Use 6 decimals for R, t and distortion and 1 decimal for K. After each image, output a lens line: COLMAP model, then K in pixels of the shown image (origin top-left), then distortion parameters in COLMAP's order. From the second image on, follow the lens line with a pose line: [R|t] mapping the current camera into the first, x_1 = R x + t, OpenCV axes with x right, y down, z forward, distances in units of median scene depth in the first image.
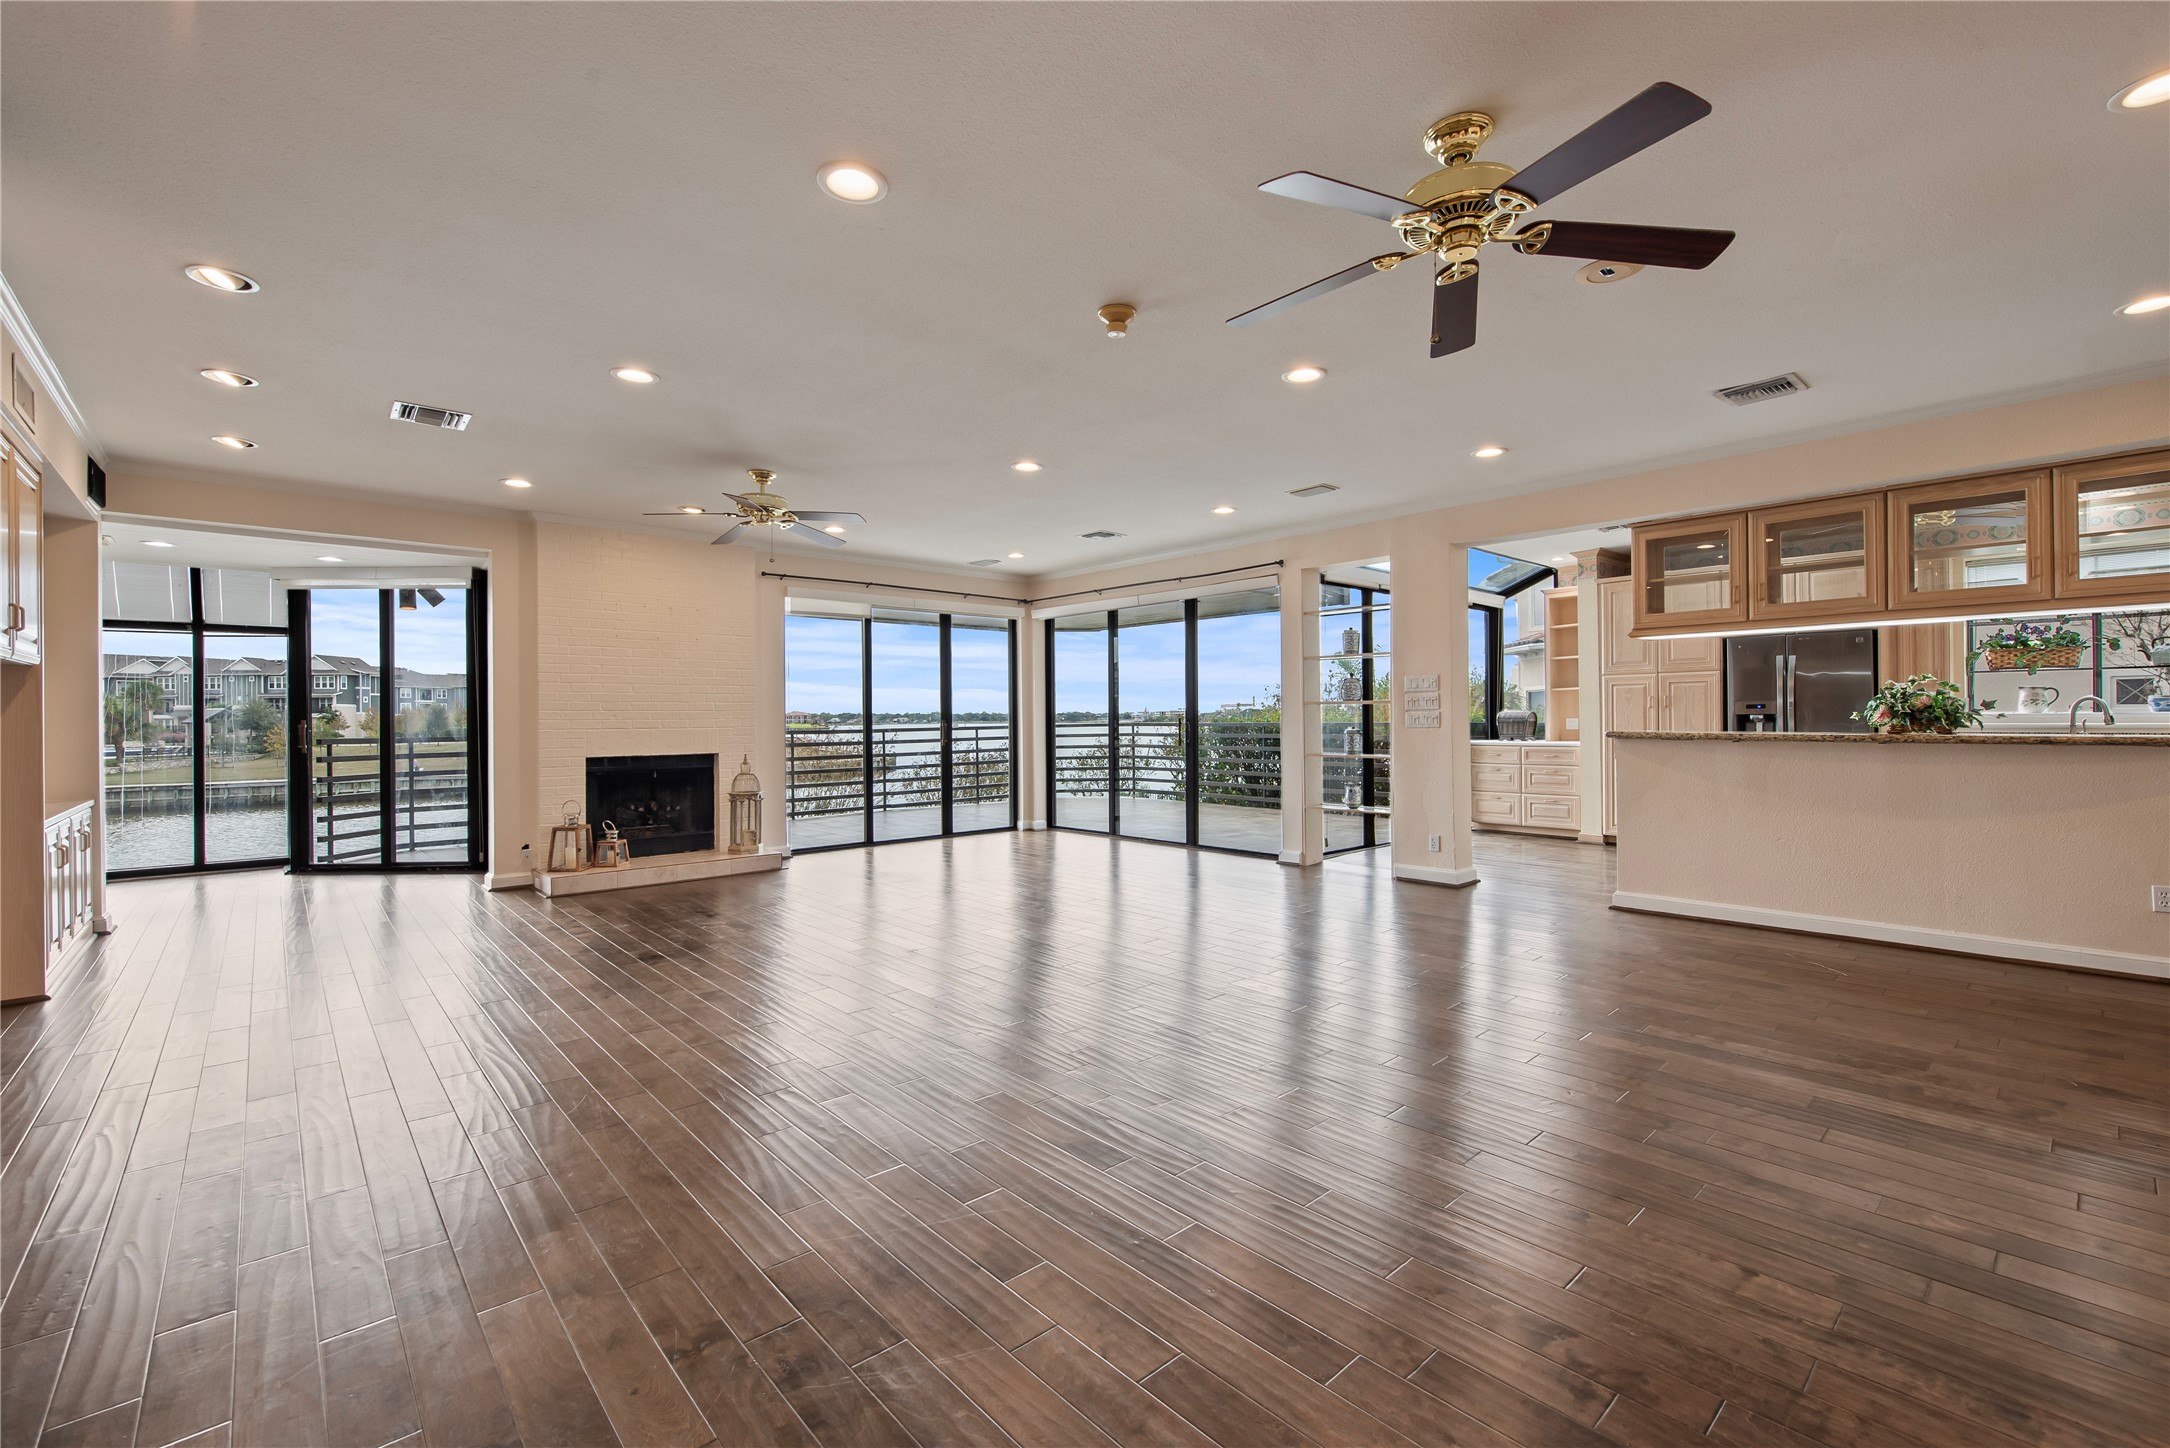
lens RADIAL K [[915.3, 0, 1068.0], [0, 915.3, 728.6], [0, 0, 1]] dist [-0.001081, -0.000758]
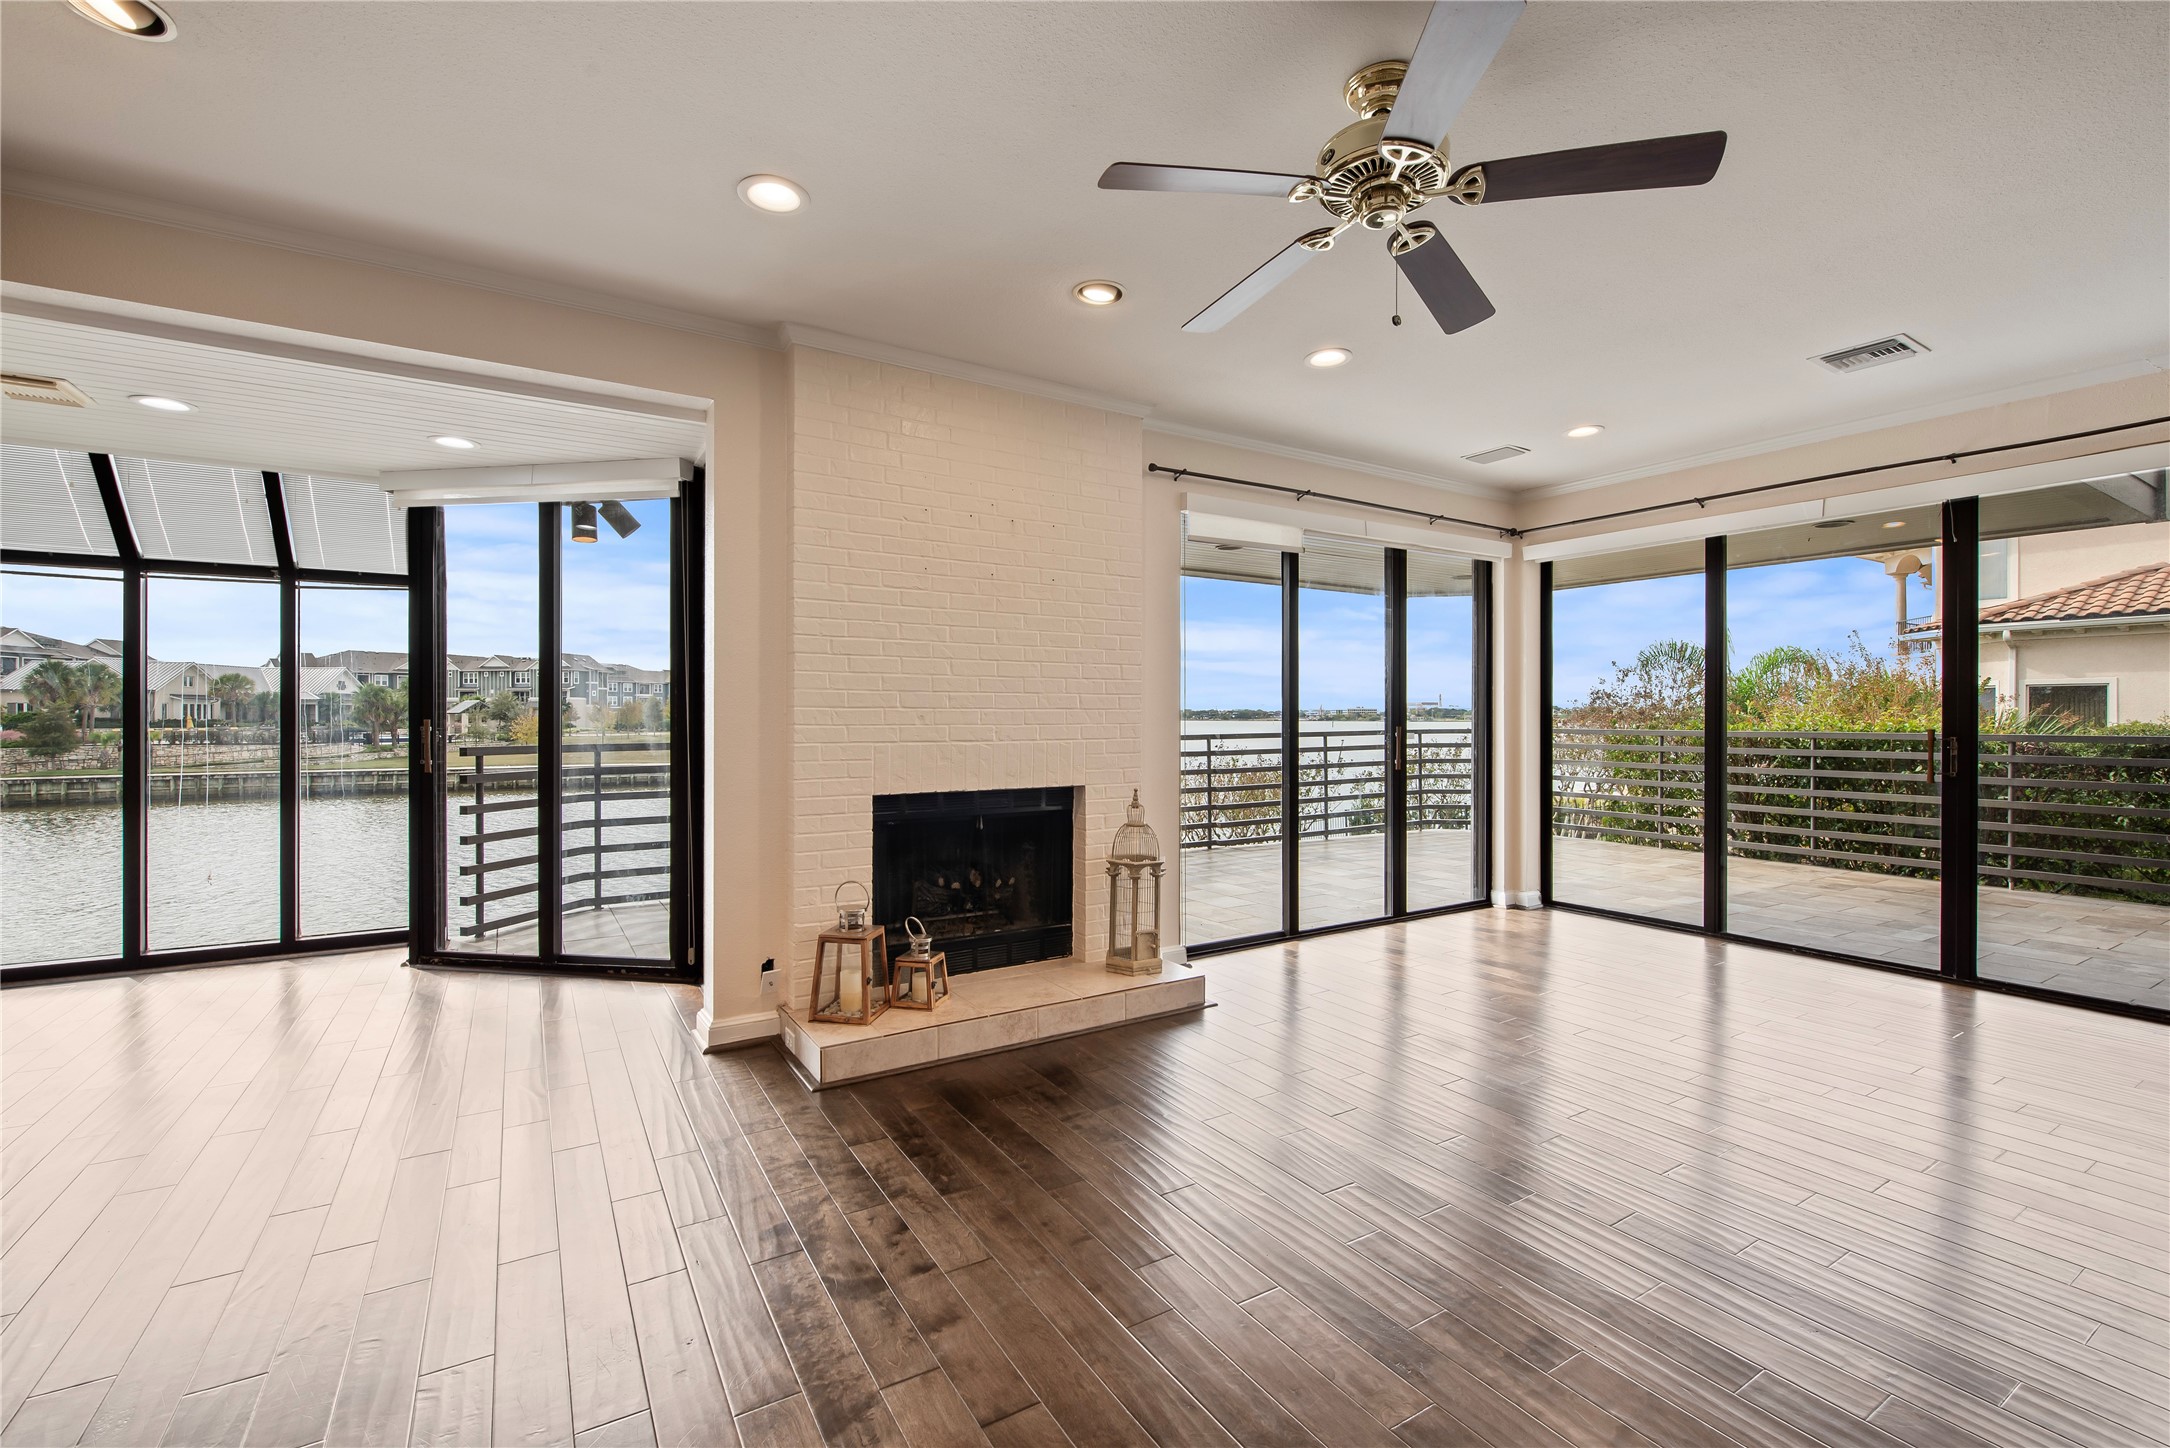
lens RADIAL K [[915.3, 0, 1083.9], [0, 915.3, 727.4], [0, 0, 1]] dist [-0.001081, -0.000758]
pose [[0.987113, 0.010624, -0.159673, -0.291704], [-0.010276, 0.999943, 0.003003, -0.009975], [0.159696, -0.001324, 0.987165, 0.448179]]
